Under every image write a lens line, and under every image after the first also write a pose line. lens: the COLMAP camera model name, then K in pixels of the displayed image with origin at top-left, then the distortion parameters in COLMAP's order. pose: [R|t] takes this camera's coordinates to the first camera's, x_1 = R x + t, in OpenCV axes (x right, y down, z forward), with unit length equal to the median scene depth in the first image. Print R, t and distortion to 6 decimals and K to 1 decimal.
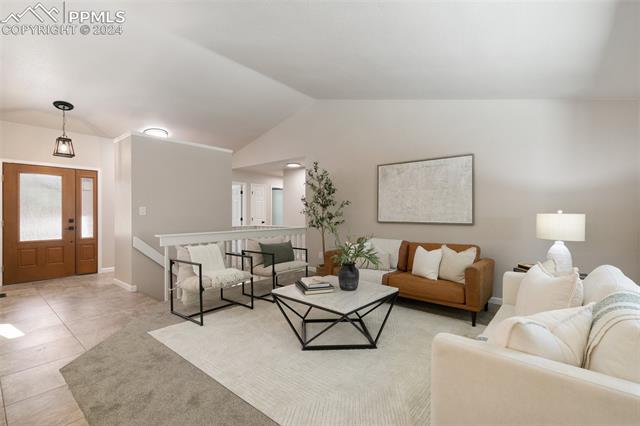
lens RADIAL K [[289.6, 0, 319.0], [0, 289.6, 212.5], [0, 0, 1]] dist [0.010410, -0.003567]
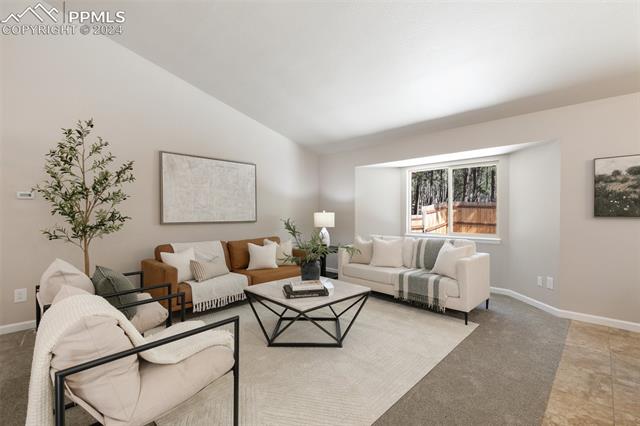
lens RADIAL K [[289.6, 0, 322.5], [0, 289.6, 214.8], [0, 0, 1]] dist [0.010410, -0.003567]
pose [[0.066331, -0.008245, 0.997764, -0.639366], [-0.000890, 0.999965, 0.008322, 0.001893], [-0.997797, -0.001440, 0.066322, 0.598619]]
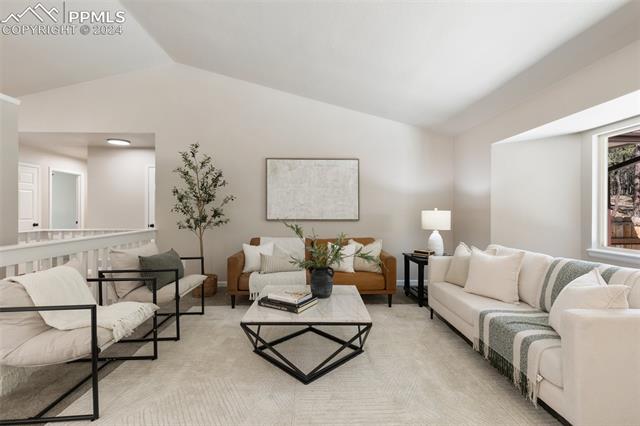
lens RADIAL K [[289.6, 0, 320.8], [0, 289.6, 210.9], [0, 0, 1]] dist [0.010410, -0.003567]
pose [[0.741838, -0.001188, 0.670578, -0.331625], [-0.001301, 0.999994, 0.003211, 0.001125], [-0.670578, -0.003254, 0.741832, 0.233913]]
